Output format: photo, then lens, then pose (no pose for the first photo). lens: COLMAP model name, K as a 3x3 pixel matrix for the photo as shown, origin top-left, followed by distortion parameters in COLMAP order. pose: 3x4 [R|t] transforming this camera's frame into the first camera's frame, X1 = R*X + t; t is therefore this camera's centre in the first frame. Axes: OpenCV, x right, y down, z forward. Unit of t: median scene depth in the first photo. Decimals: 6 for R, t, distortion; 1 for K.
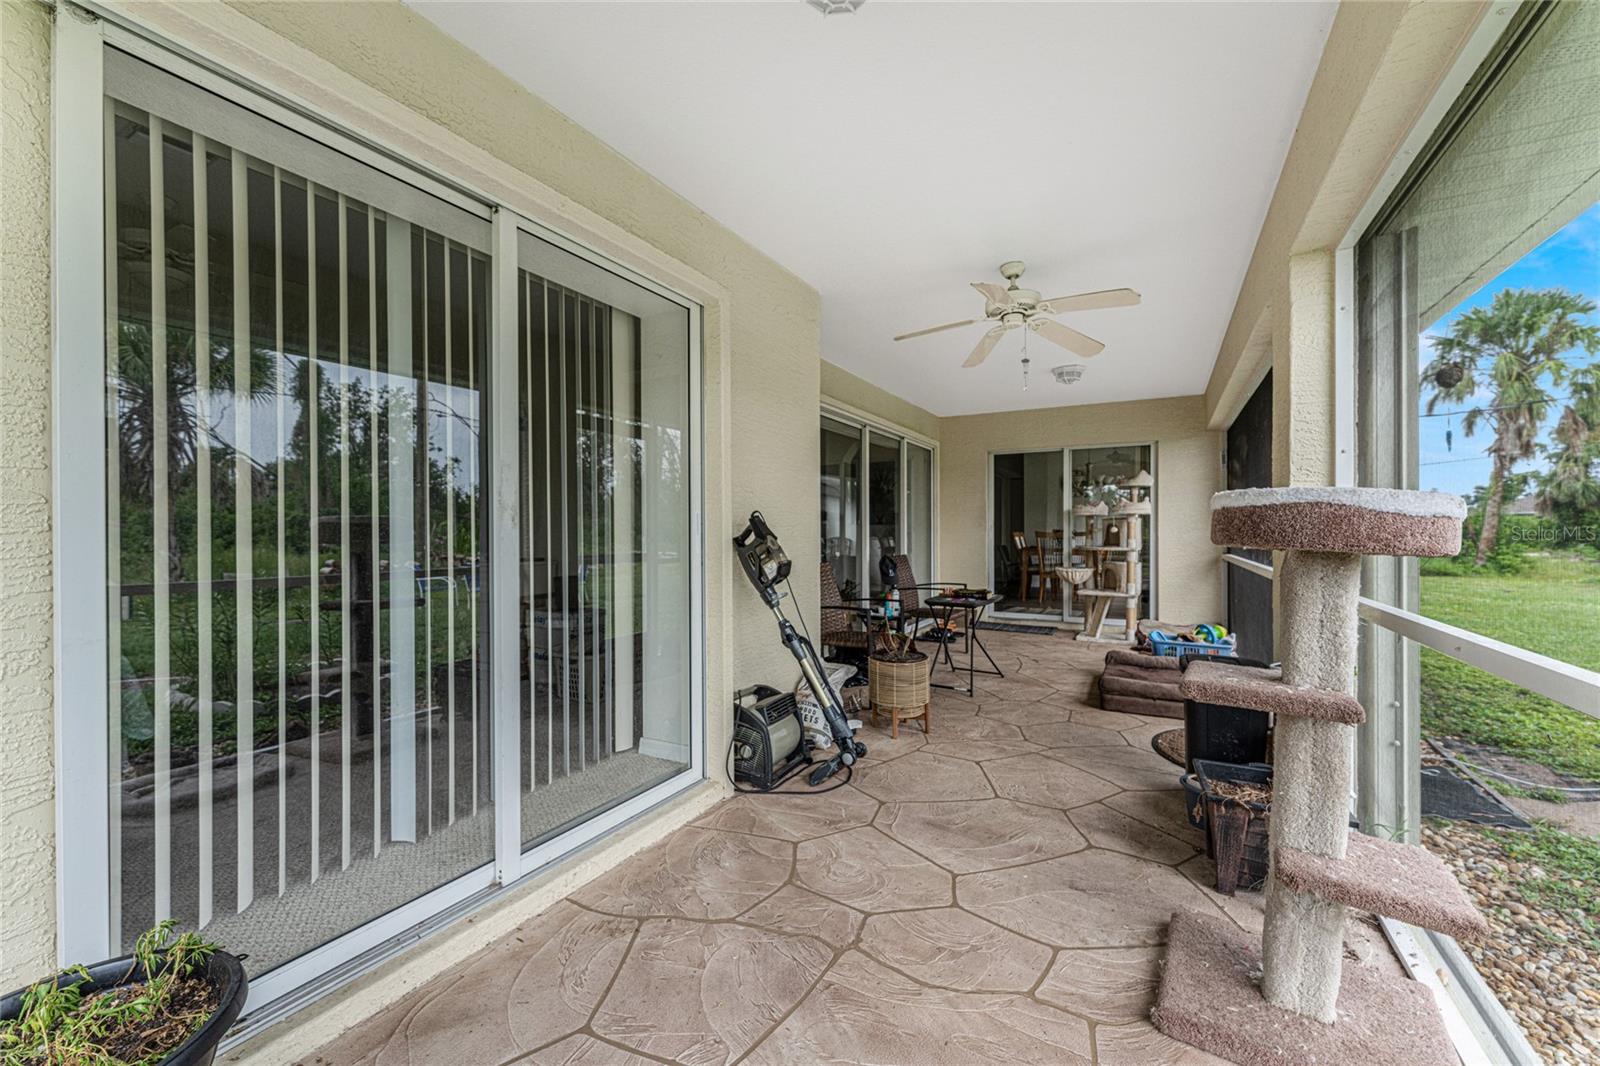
lens RADIAL K [[642.6, 0, 799.2], [0, 642.6, 530.5], [0, 0, 1]] dist [0.000744, -0.000226]
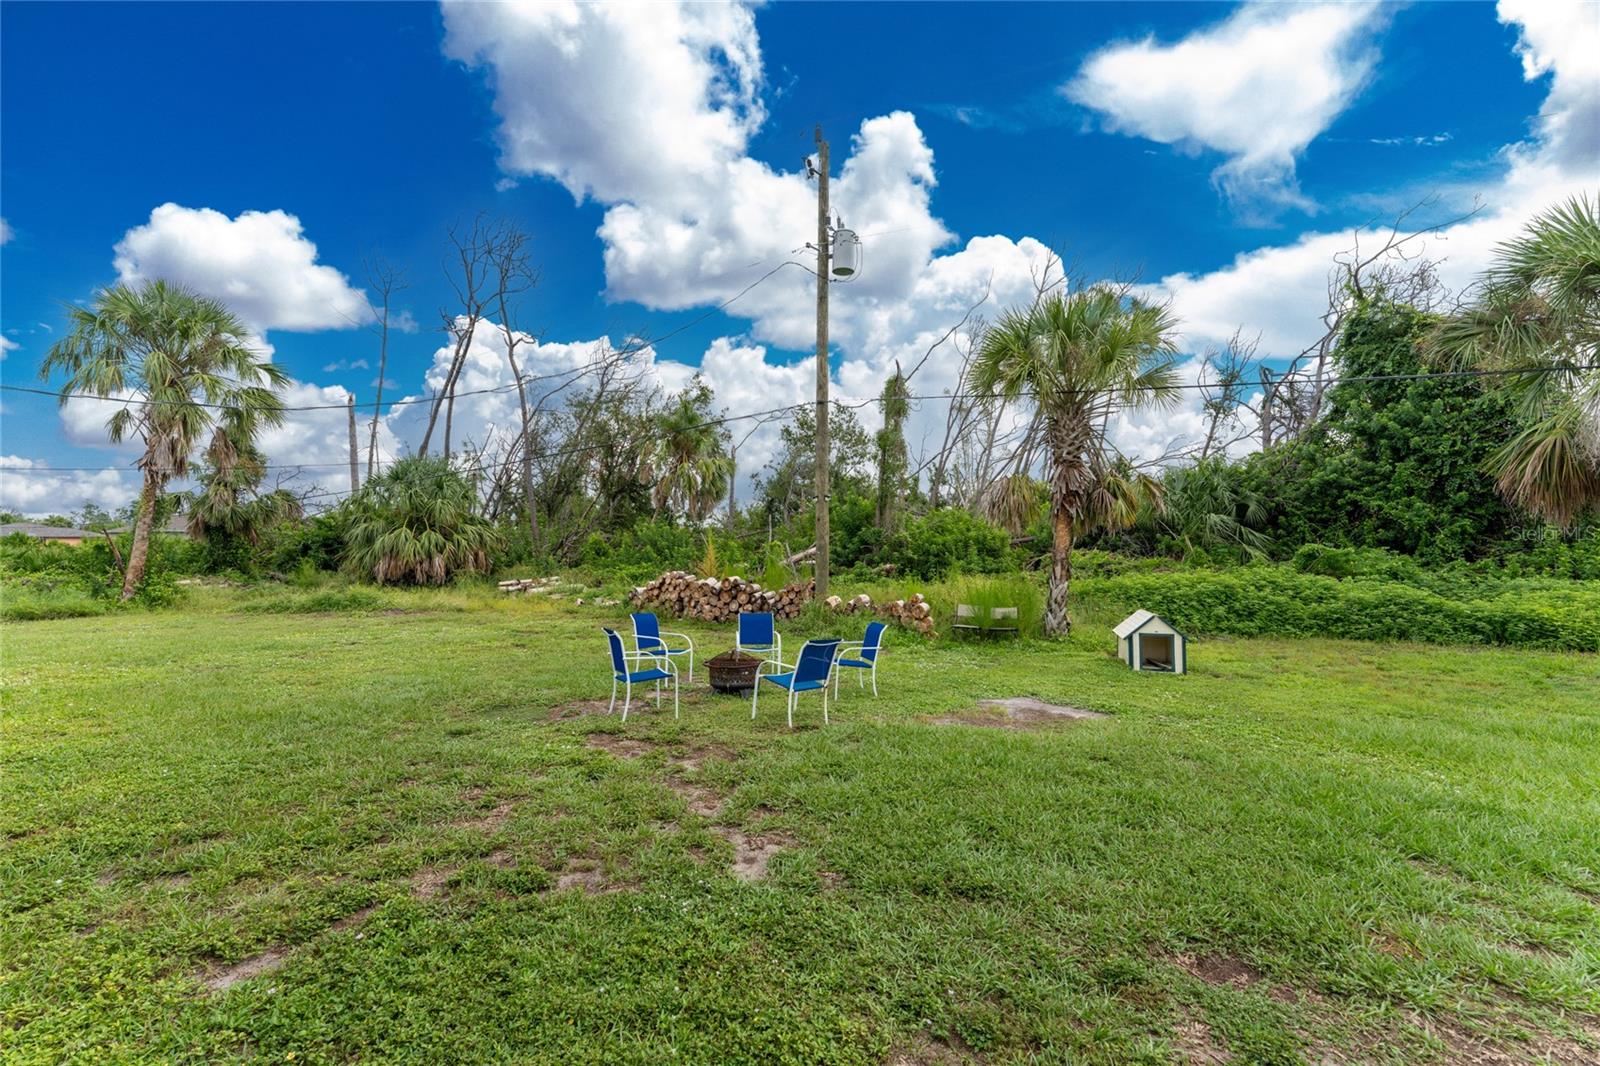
lens RADIAL K [[642.6, 0, 812.8], [0, 642.6, 539.5], [0, 0, 1]] dist [0.000744, -0.000226]
pose [[-0.055182, 0.008750, 0.998438, 0.175204], [-0.001400, 0.999960, -0.008841, -0.017757], [-0.998475, -0.001886, -0.055167, 0.156721]]
